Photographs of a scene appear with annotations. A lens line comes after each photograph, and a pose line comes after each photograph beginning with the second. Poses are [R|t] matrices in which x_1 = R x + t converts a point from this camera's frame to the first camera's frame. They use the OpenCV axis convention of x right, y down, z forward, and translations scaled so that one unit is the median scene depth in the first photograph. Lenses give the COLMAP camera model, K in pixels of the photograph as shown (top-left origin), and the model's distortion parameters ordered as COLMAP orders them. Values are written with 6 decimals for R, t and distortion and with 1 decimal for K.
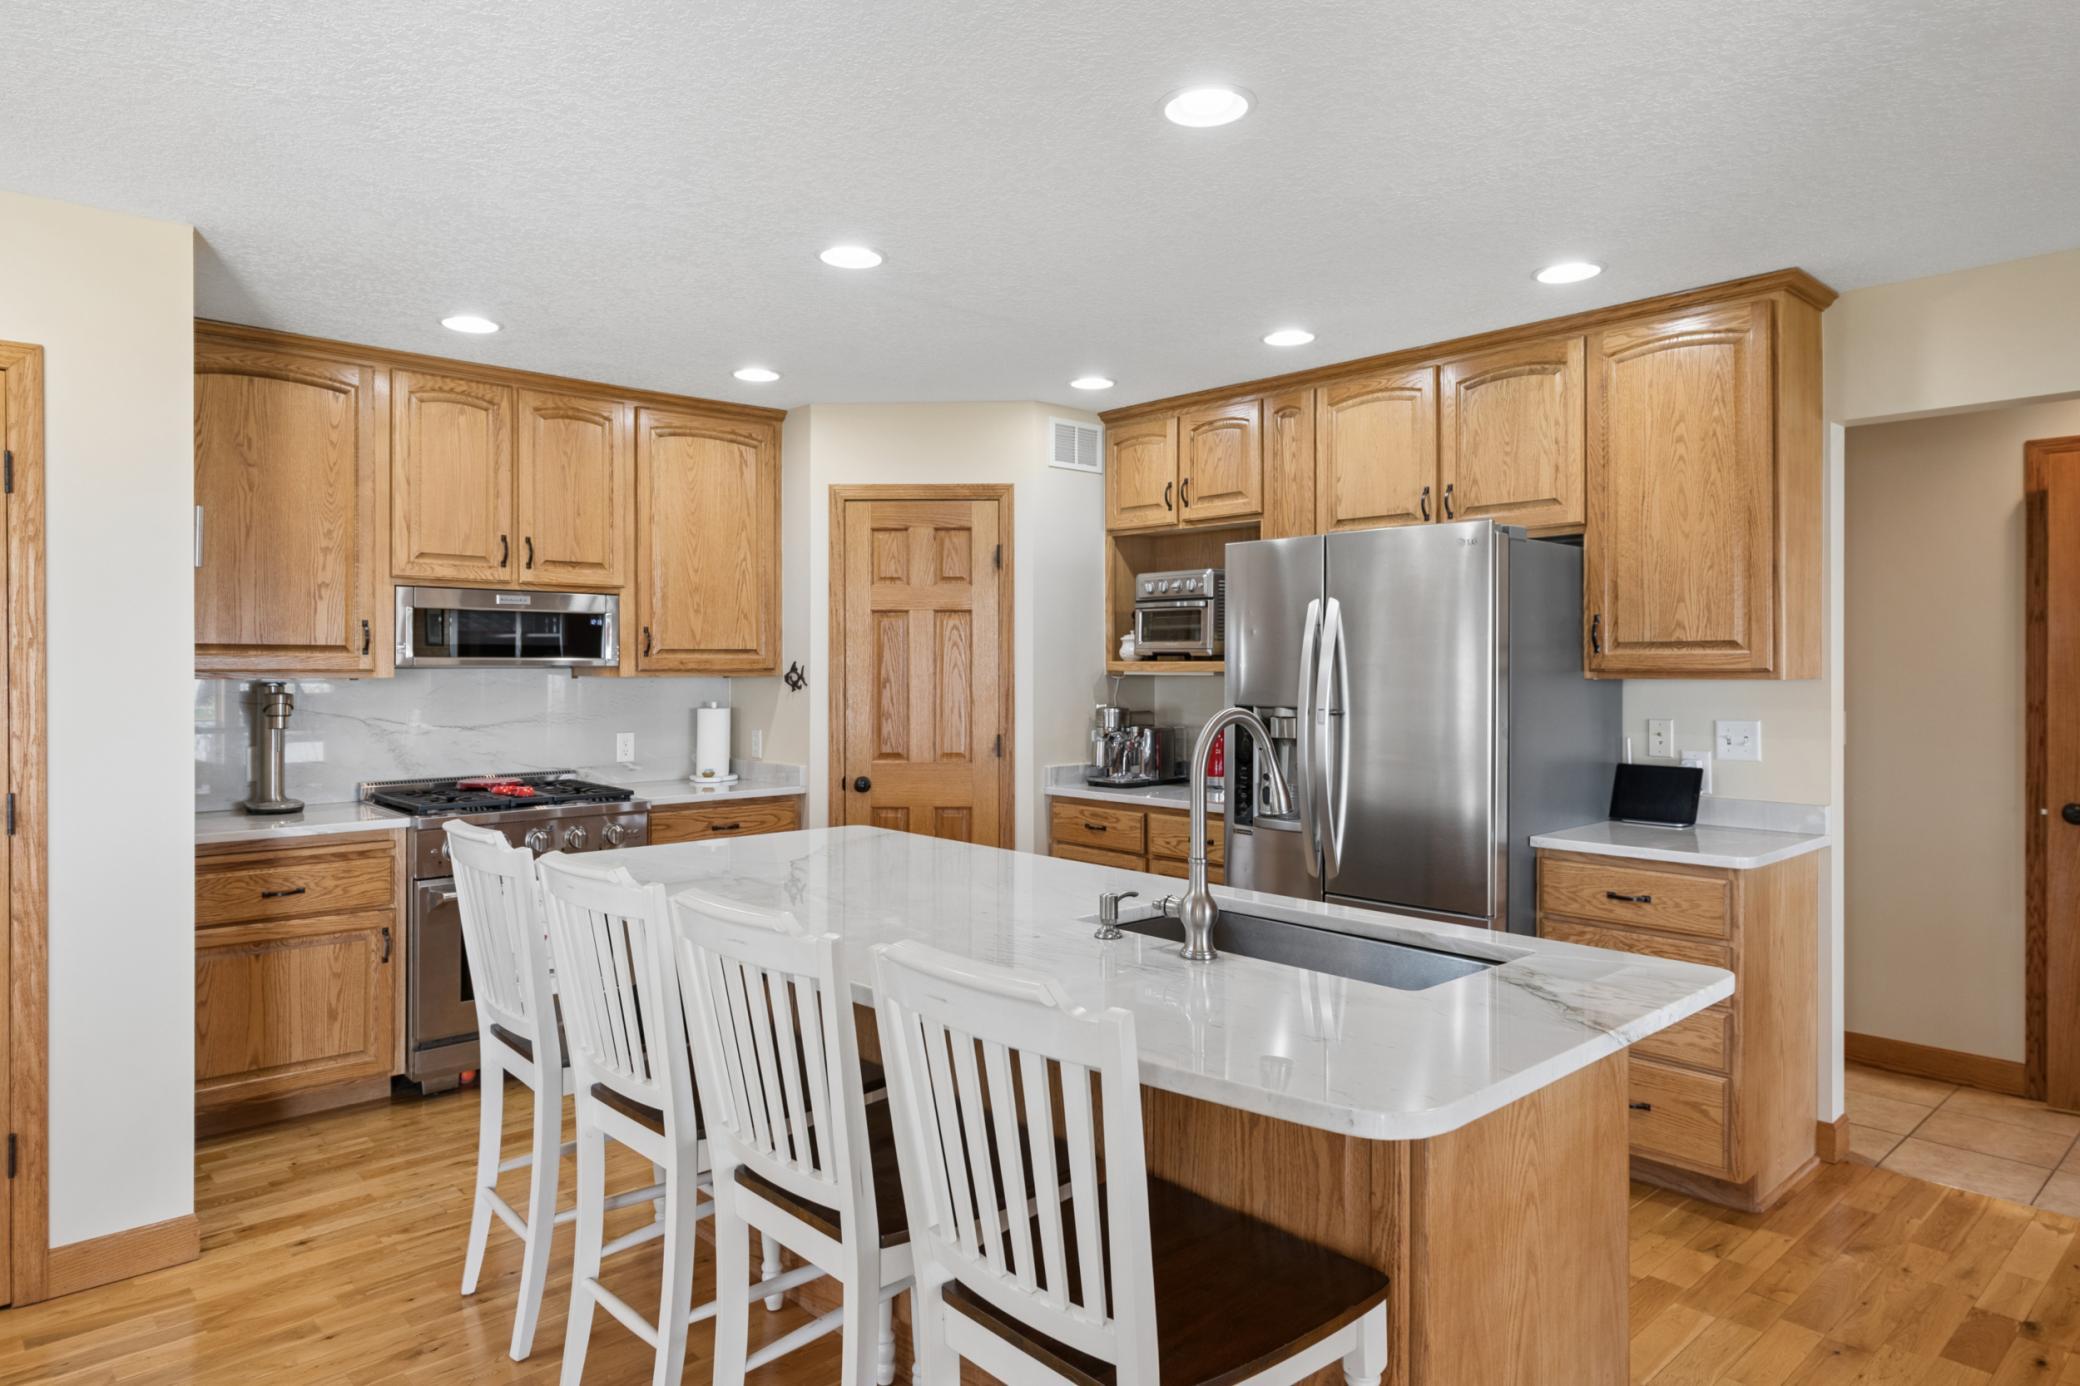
lens RADIAL K [[1239.3, 0, 1048.9], [0, 1239.3, 670.8], [0, 0, 1]] dist [0.004602, -0.001087]
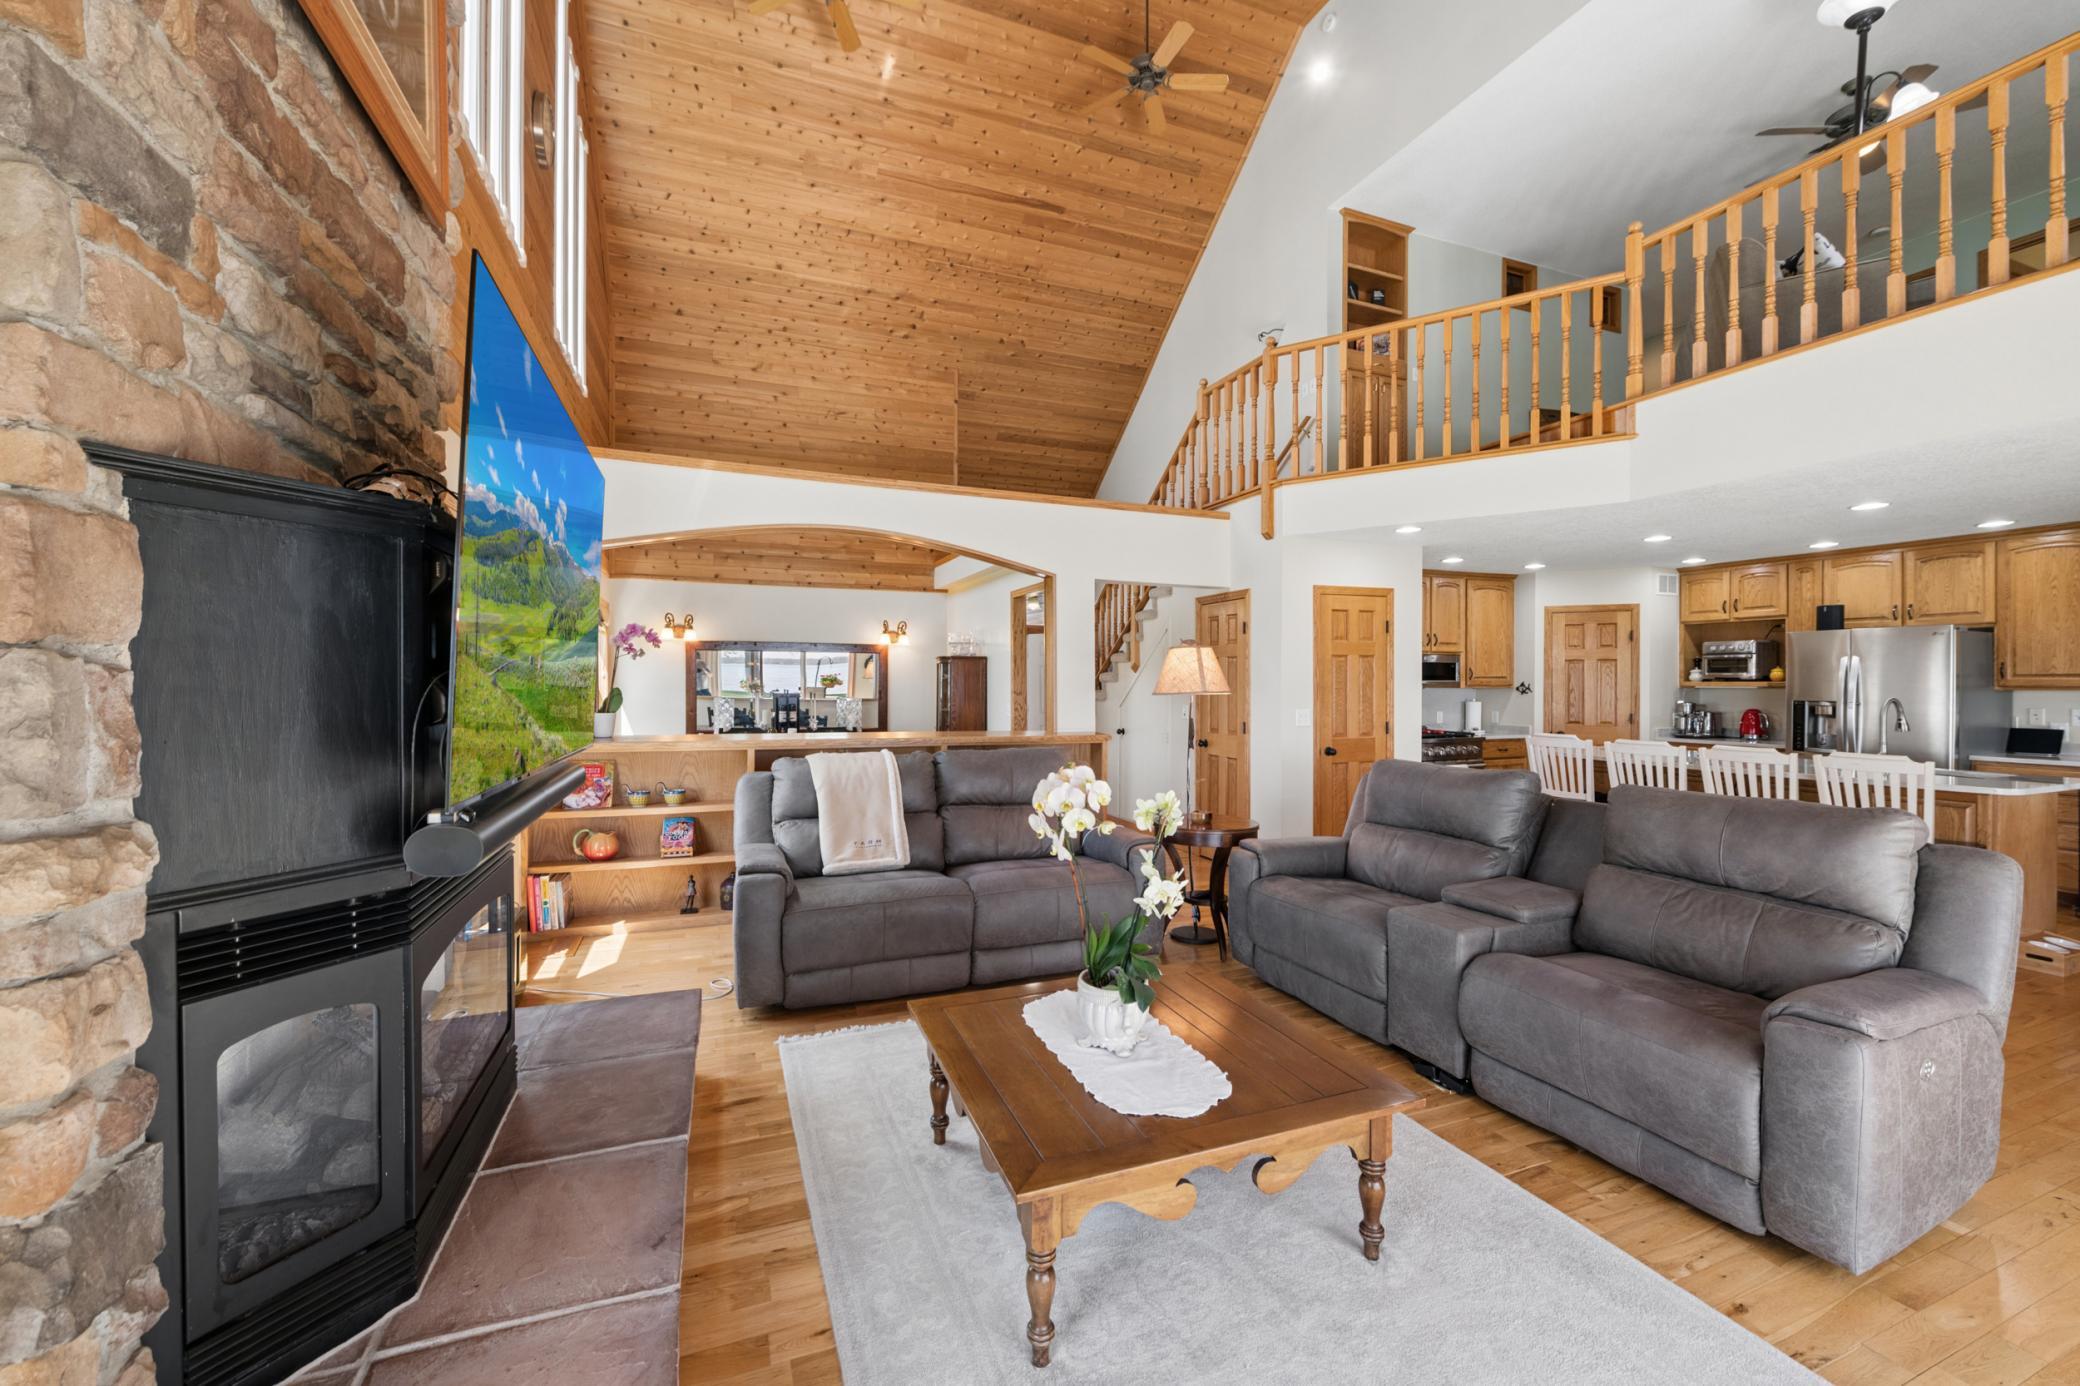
lens RADIAL K [[813.7, 0, 1036.1], [0, 813.7, 676.2], [0, 0, 1]] dist [0.000040, -0.005243]
pose [[0.932235, -0.002767, -0.361842, -0.540004], [-0.001165, 0.999943, -0.010647, -0.000868], [0.361851, 0.010347, 0.932179, -0.812457]]
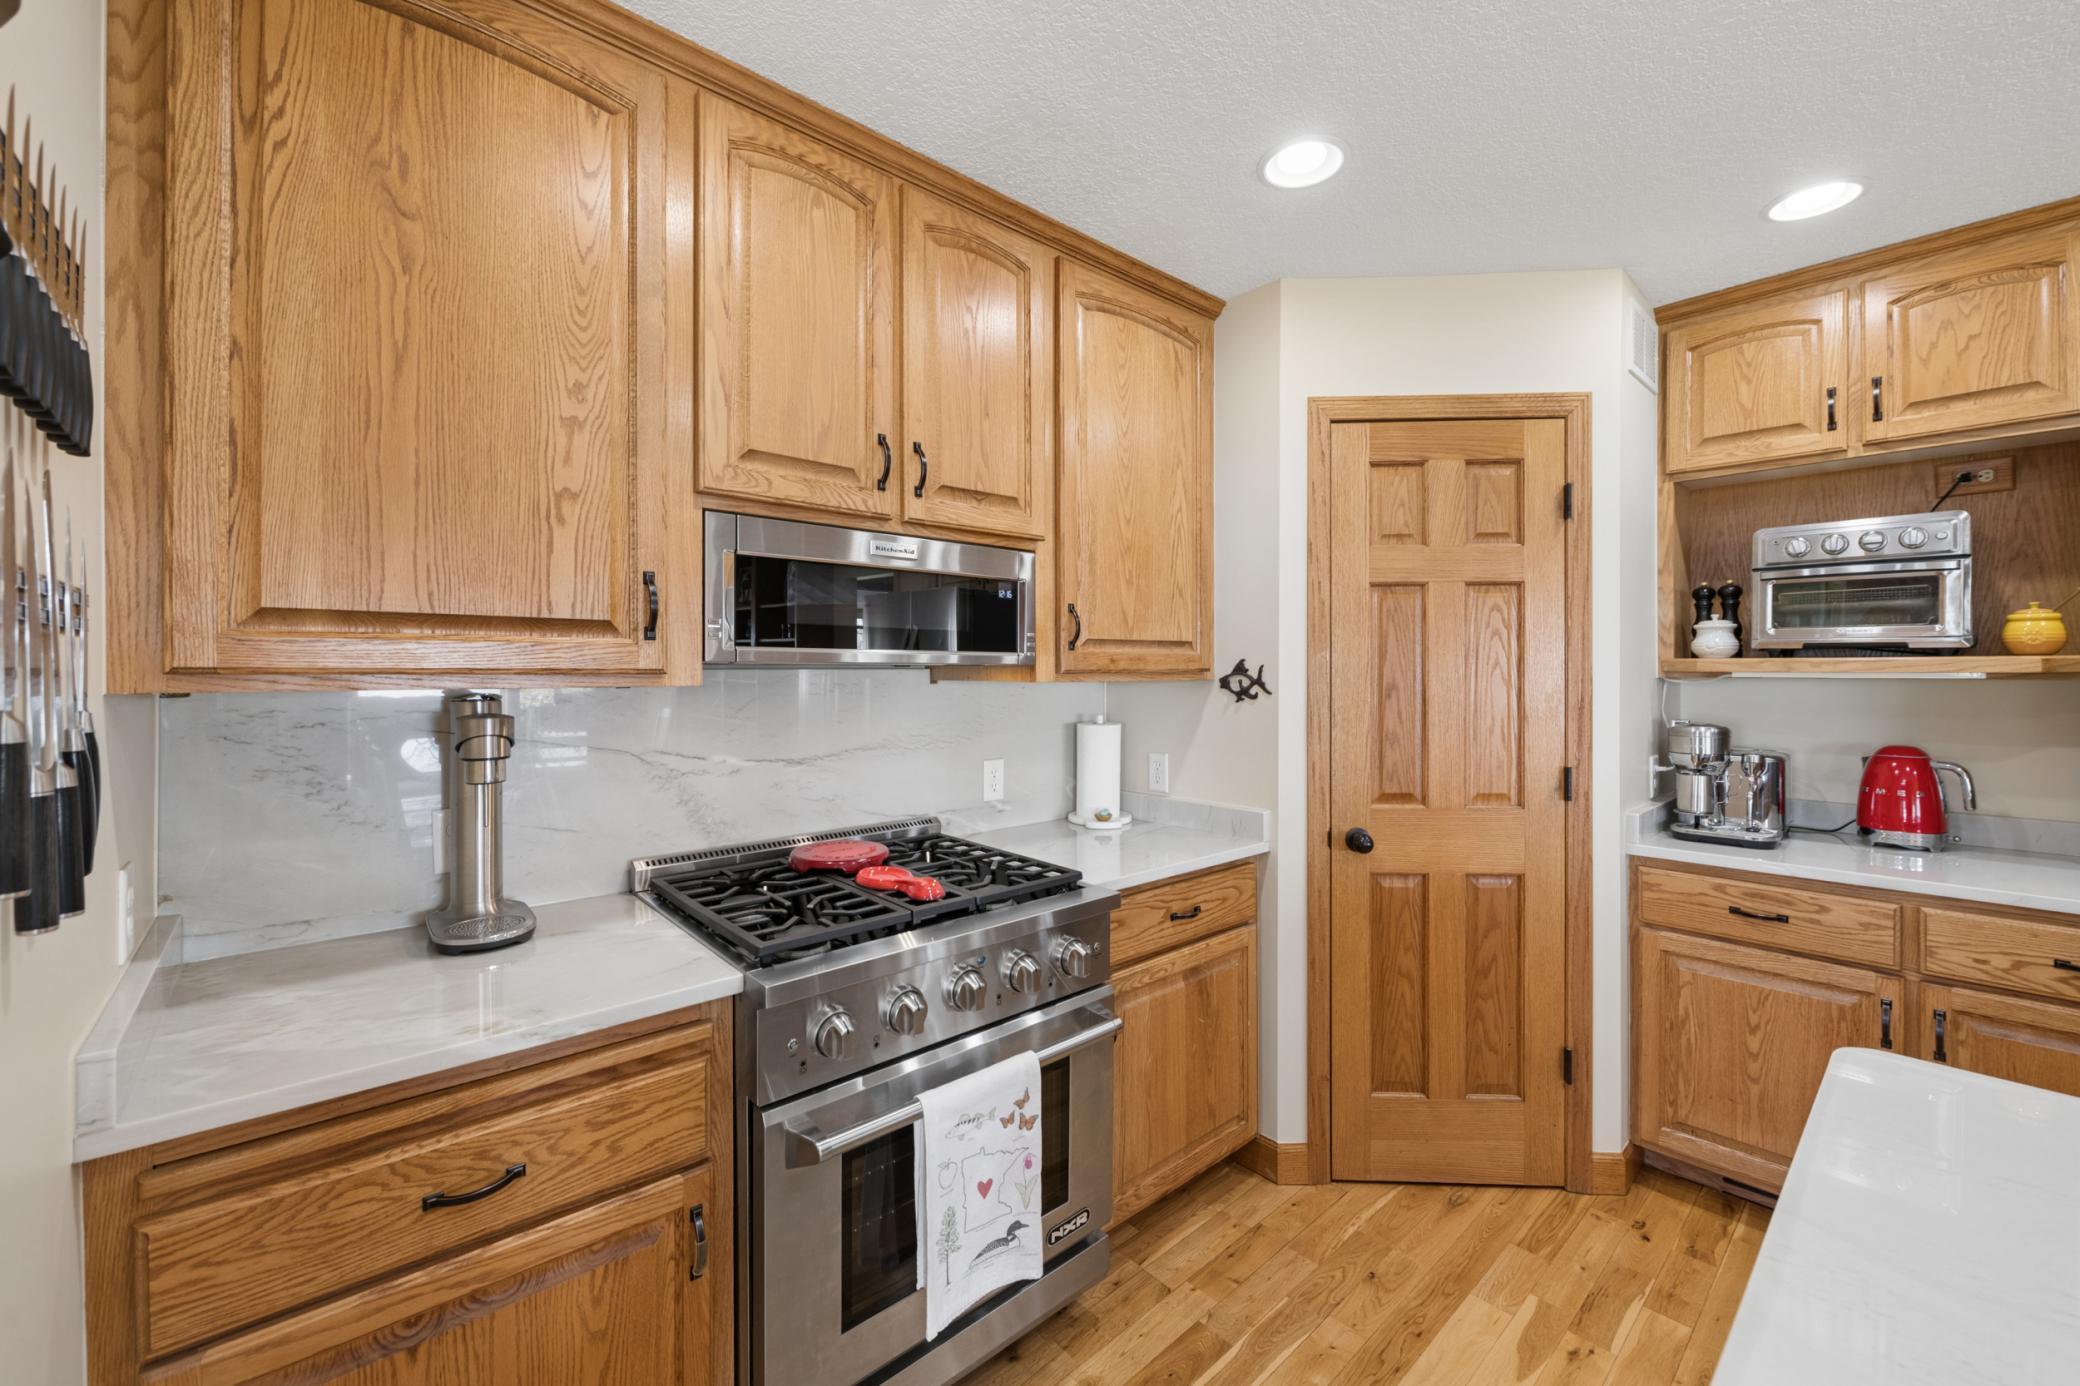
lens RADIAL K [[813.7, 0, 1036.1], [0, 813.7, 676.2], [0, 0, 1]] dist [0.000040, -0.005243]
pose [[0.999669, -0.001451, -0.025668, -0.329579], [0.001501, 0.999997, 0.001934, 0.001070], [0.025665, -0.001972, 0.999669, 0.575992]]
